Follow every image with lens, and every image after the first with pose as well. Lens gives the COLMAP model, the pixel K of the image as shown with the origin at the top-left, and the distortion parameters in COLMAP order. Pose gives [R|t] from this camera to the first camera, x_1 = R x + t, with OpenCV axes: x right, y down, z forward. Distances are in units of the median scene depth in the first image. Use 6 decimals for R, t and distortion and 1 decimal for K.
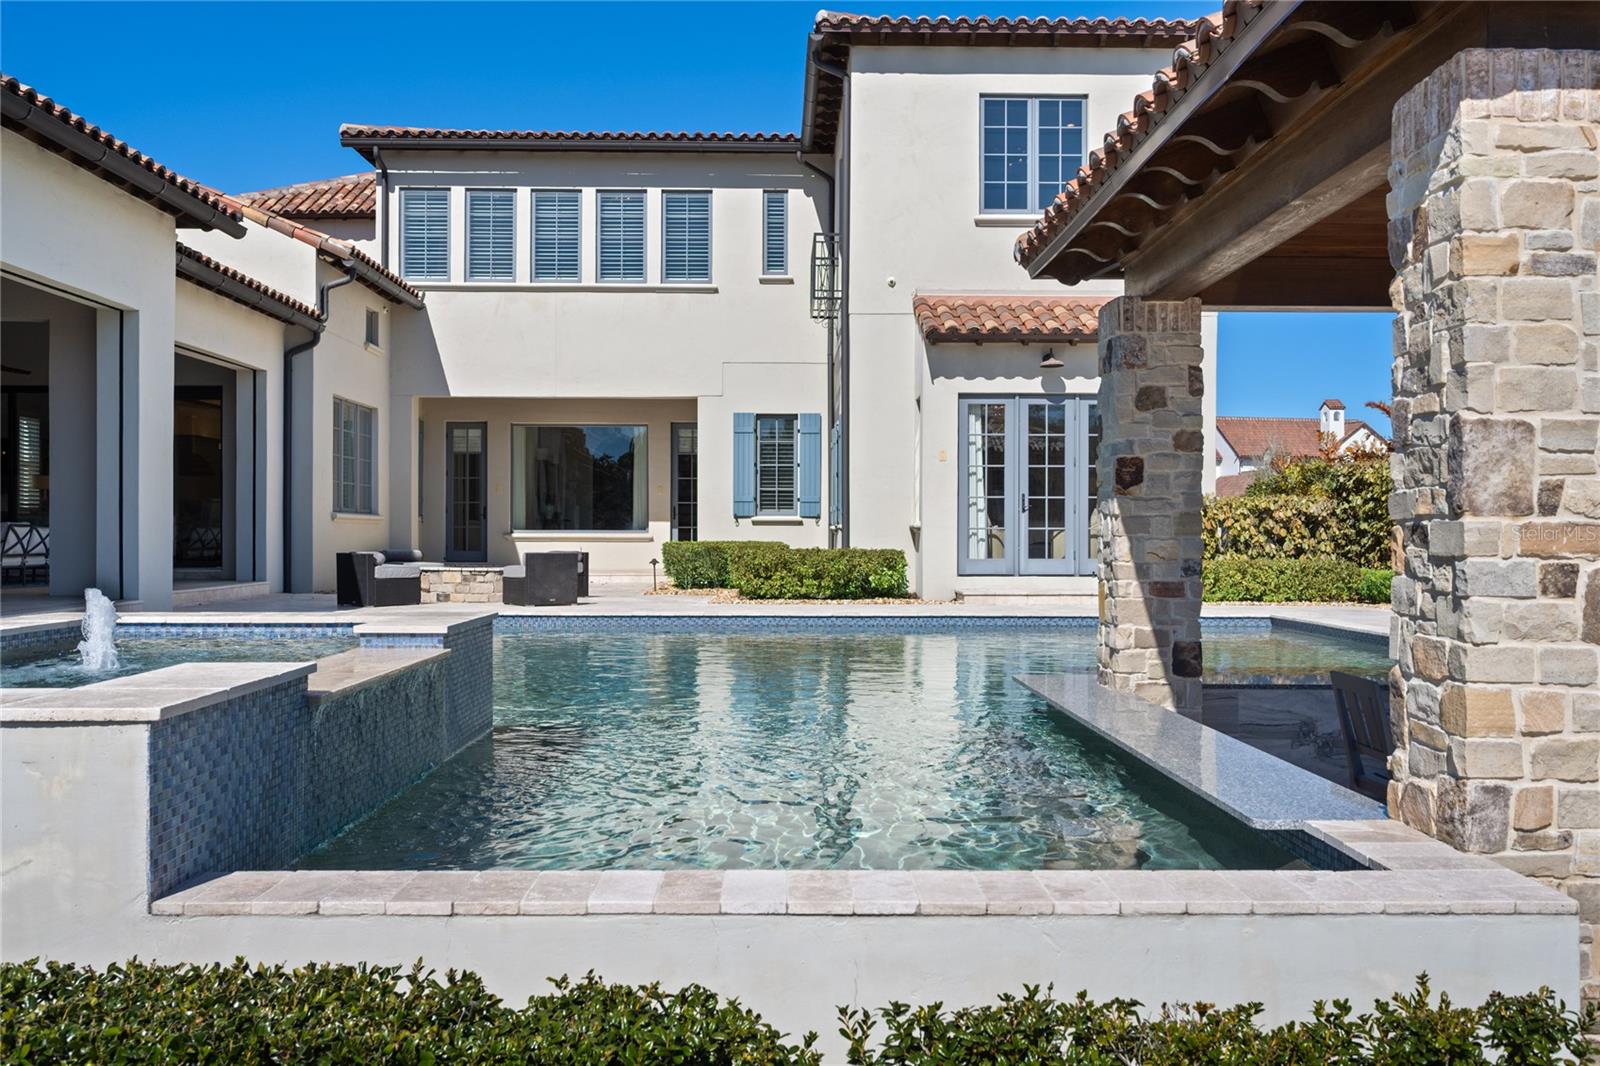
lens RADIAL K [[1338.2, 0, 801.3], [0, 1338.2, 530.0], [0, 0, 1]] dist [0.007837, 0.002740]
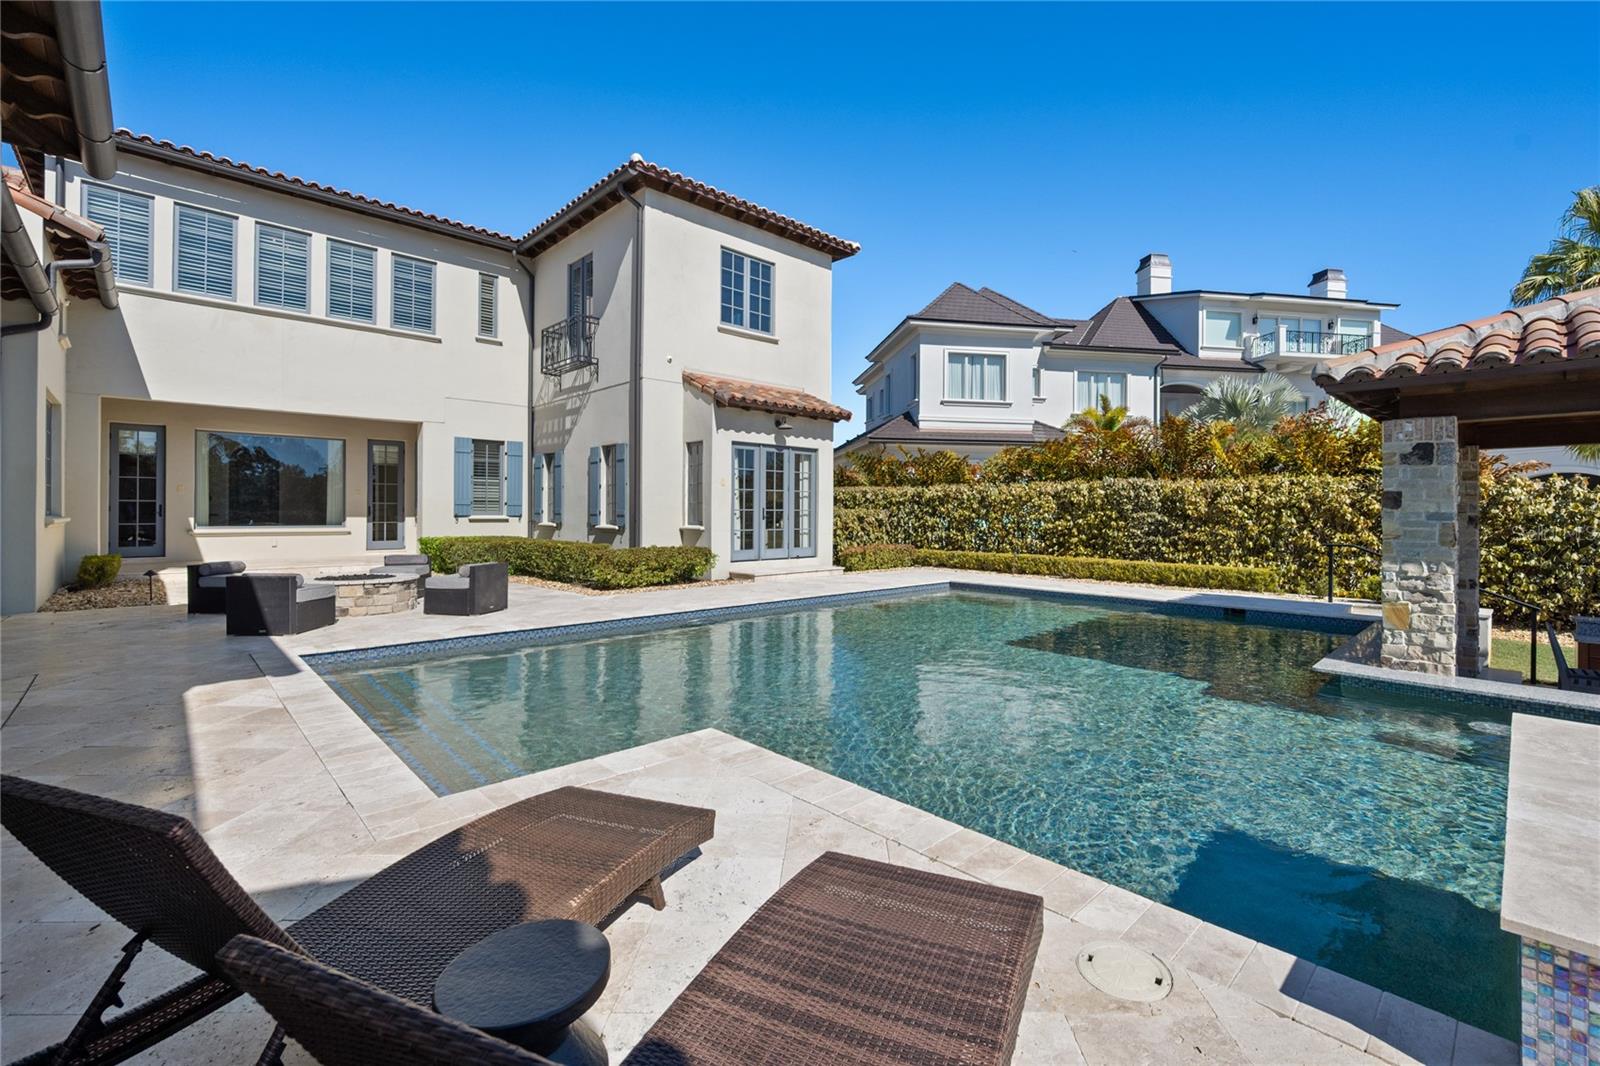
lens RADIAL K [[669.2, 0, 789.0], [0, 669.2, 512.6], [0, 0, 1]] dist [0.003934, 0.000273]
pose [[0.739288, -0.001414, 0.673388, -0.251117], [-0.005323, 0.999954, 0.007943, -0.020385], [-0.673368, -0.009457, 0.739247, 0.292014]]
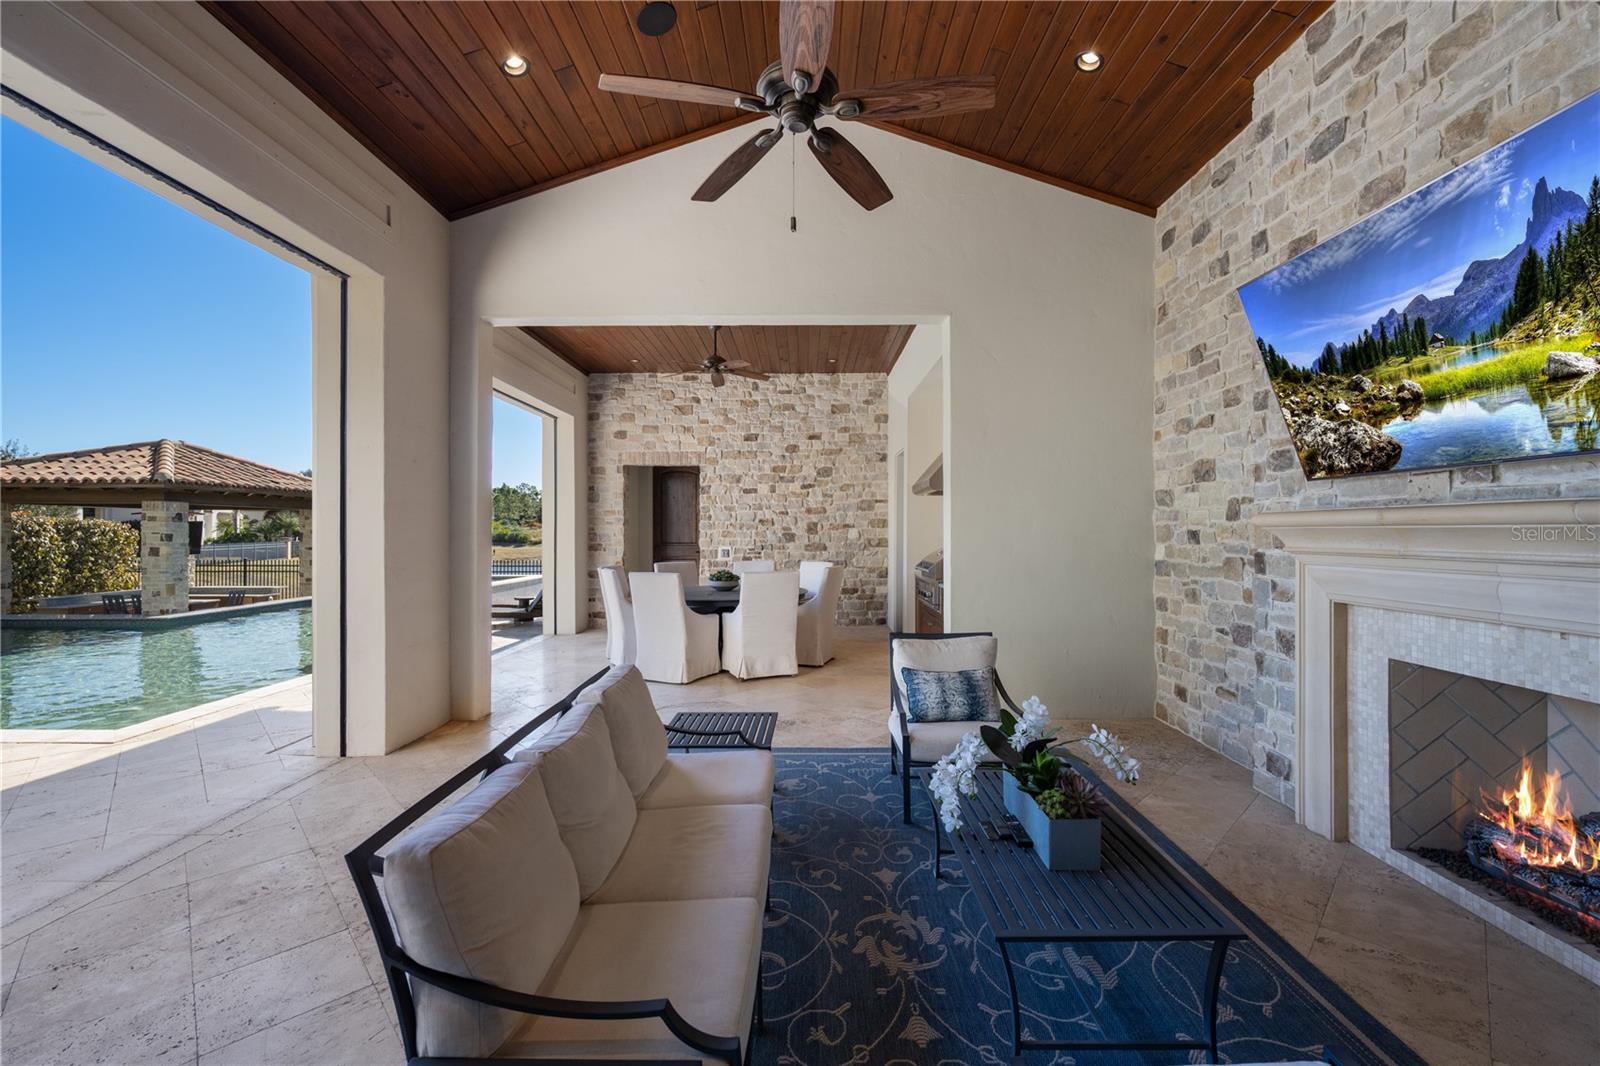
lens RADIAL K [[669.2, 0, 811.6], [0, 669.2, 530.8], [0, 0, 1]] dist [0.003934, 0.000273]
pose [[-0.999877, -0.003831, 0.015216, -0.390987], [-0.003891, 0.999985, -0.003932, -0.026955], [-0.015201, -0.003990, -0.999876, 0.694493]]
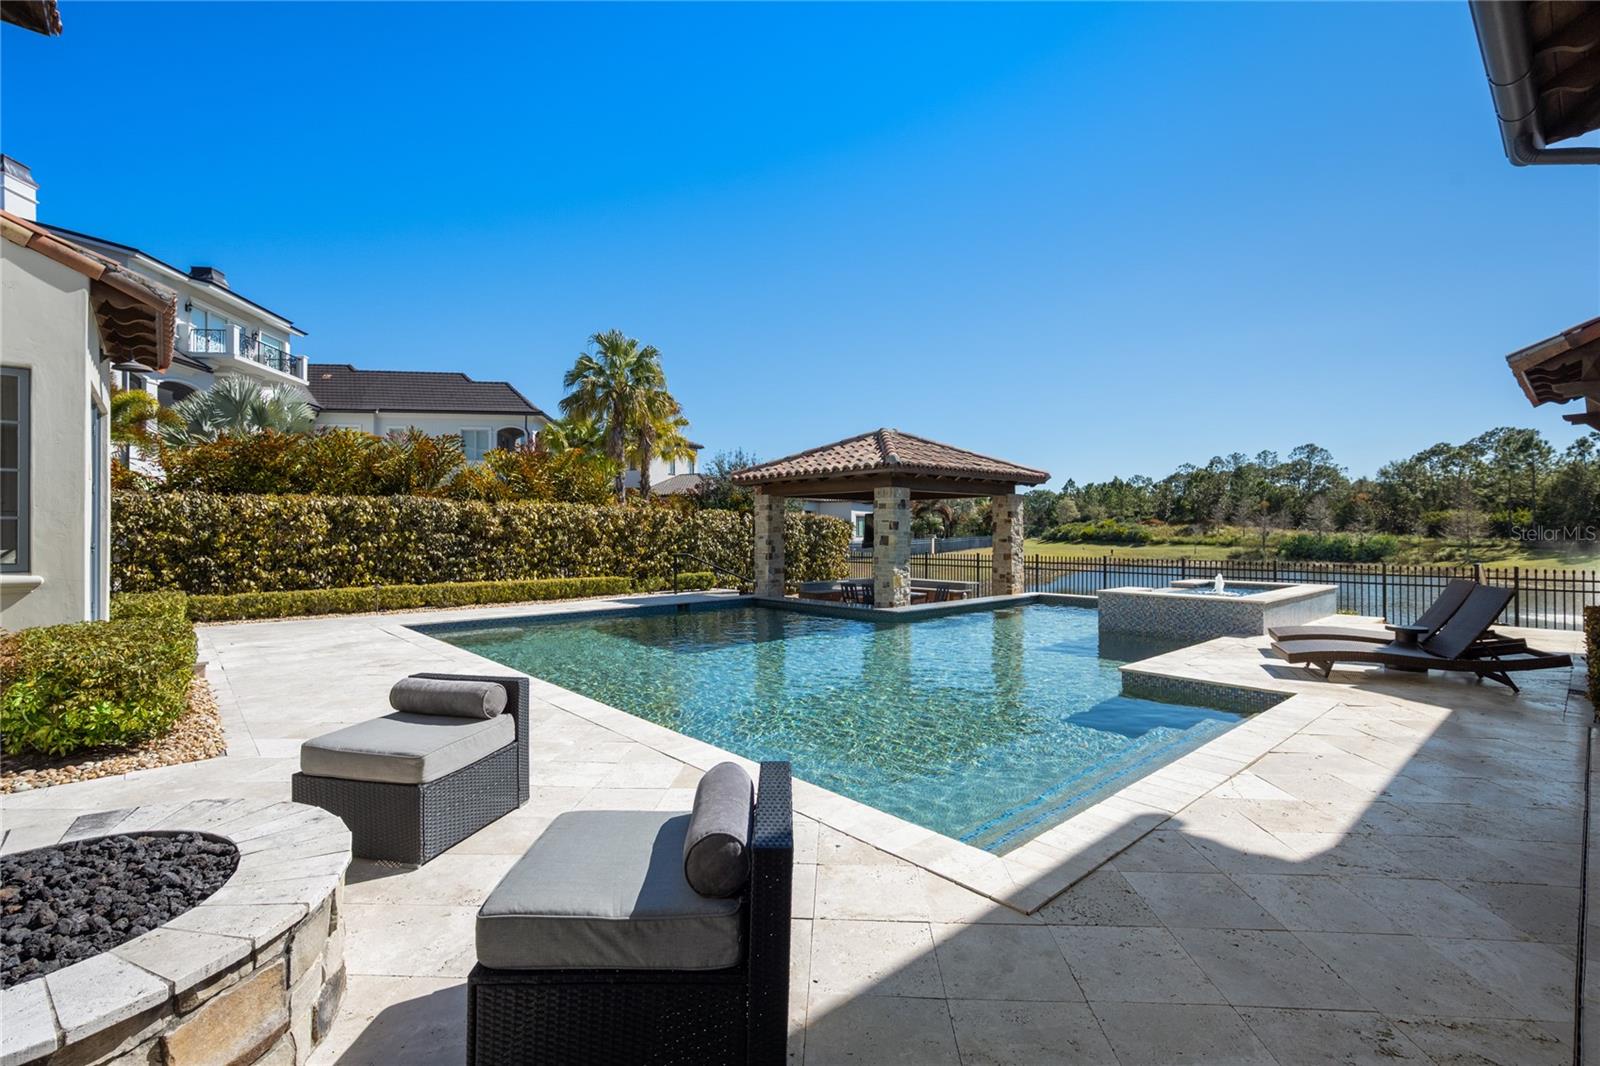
lens RADIAL K [[733.5, 0, 794.1], [0, 733.5, 533.0], [0, 0, 1]] dist [-0.000311, -0.000055]
pose [[-0.663509, -0.003688, 0.748159, -0.275979], [-0.002564, 0.999993, 0.002655, -0.020128], [-0.748164, -0.000157, -0.663514, 0.618007]]
